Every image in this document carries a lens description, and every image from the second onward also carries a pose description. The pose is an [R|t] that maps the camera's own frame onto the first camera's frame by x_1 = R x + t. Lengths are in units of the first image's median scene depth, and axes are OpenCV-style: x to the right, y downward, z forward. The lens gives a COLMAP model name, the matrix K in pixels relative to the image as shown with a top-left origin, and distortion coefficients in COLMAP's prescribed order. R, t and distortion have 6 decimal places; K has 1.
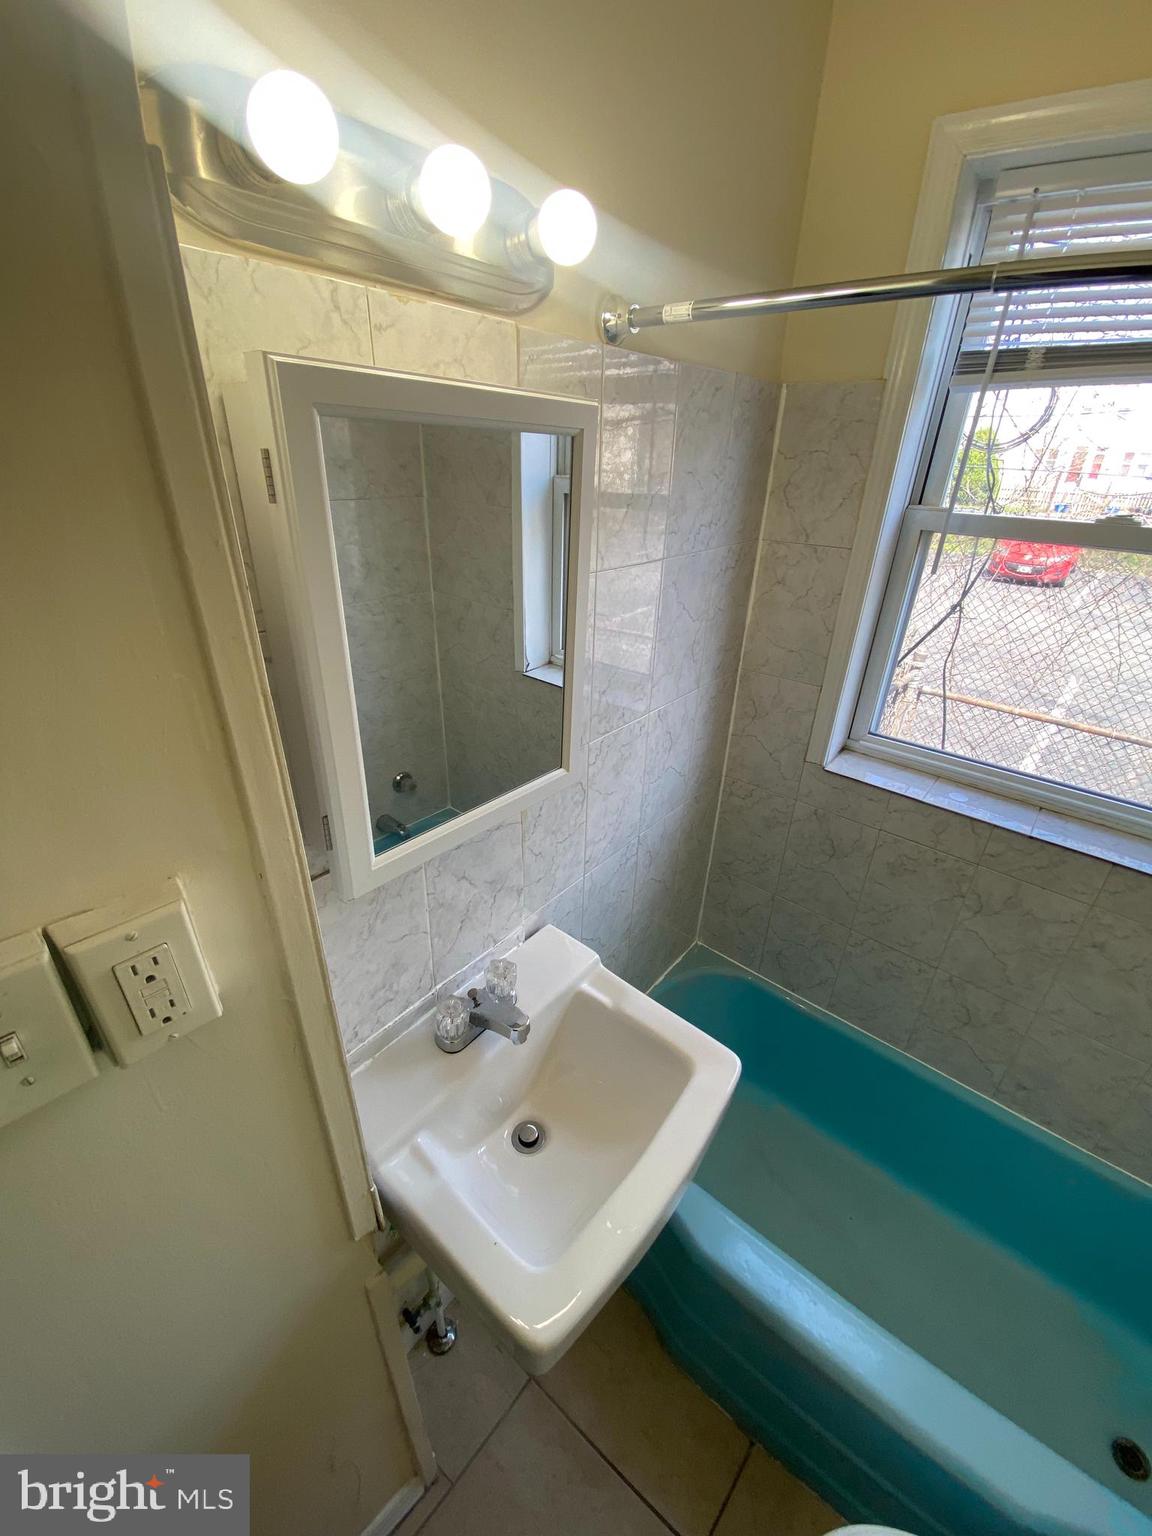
lens RADIAL K [[612.0, 0, 575.8], [0, 612.0, 772.6], [0, 0, 1]] dist [0.025329, -0.023095]
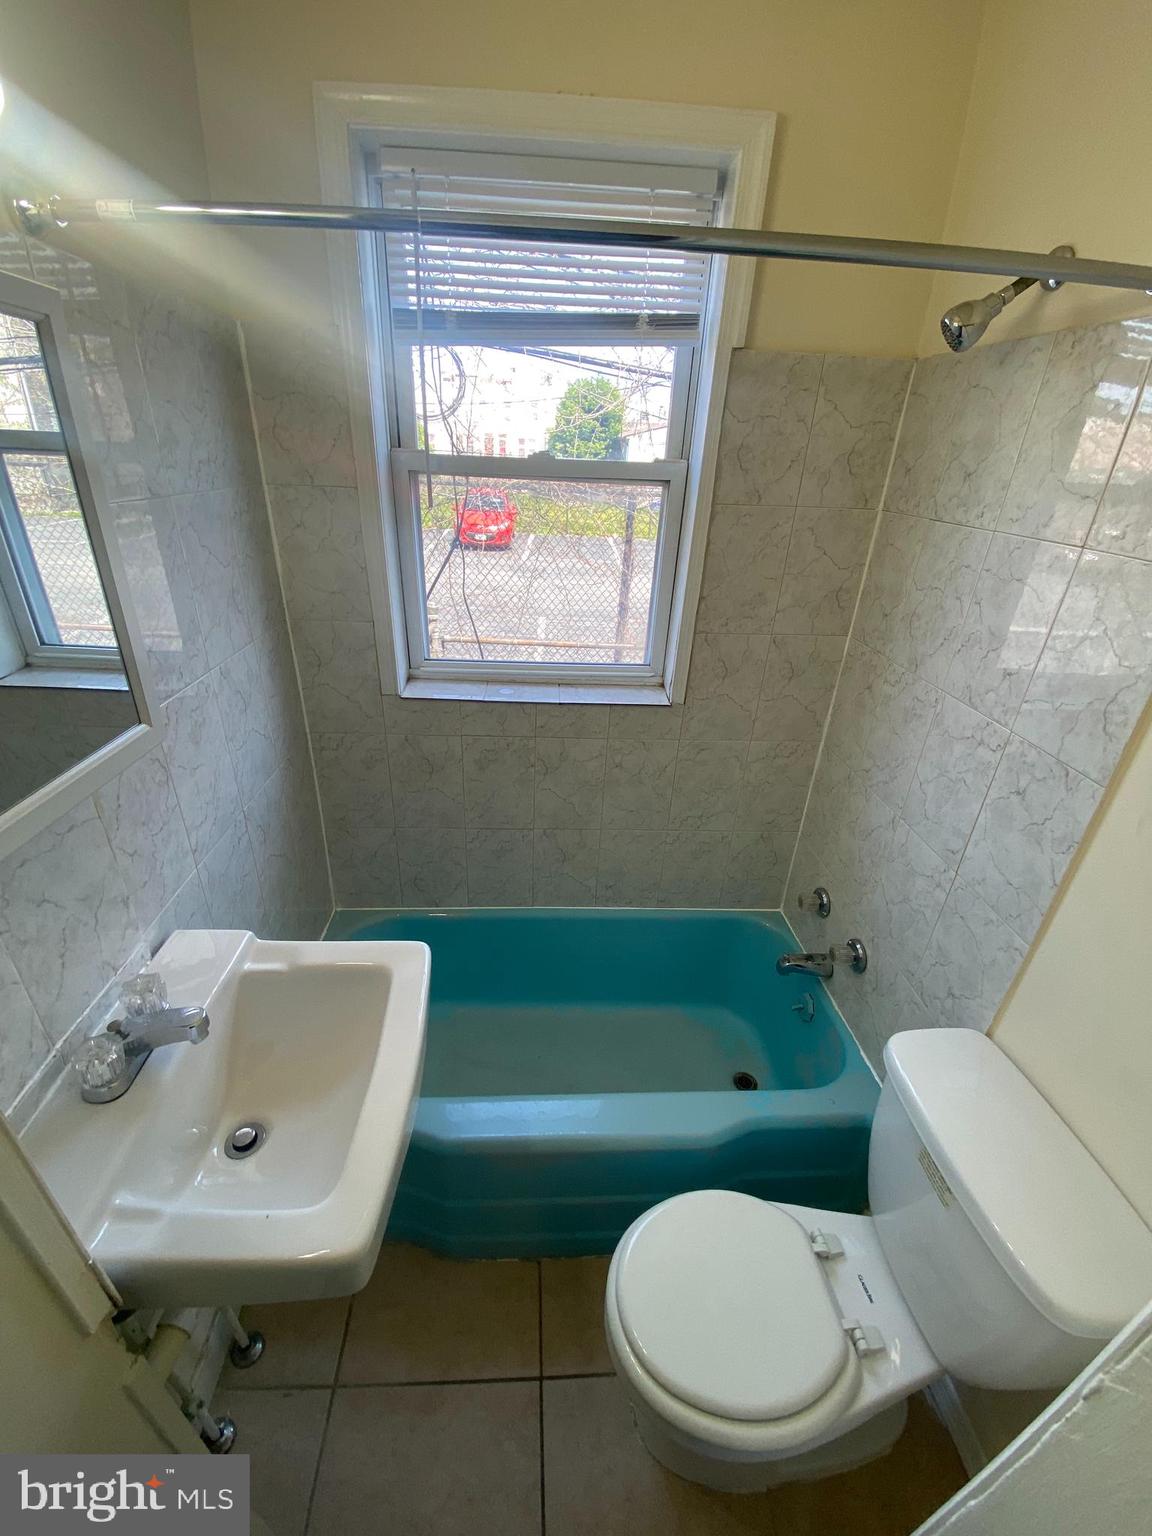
lens RADIAL K [[612.0, 0, 575.8], [0, 612.0, 772.6], [0, 0, 1]] dist [0.025329, -0.023095]
pose [[0.729373, -0.307040, 0.611344, -0.091767], [0.292378, 0.947806, 0.127197, 0.089400], [-0.618490, 0.085970, 0.781076, -0.041434]]
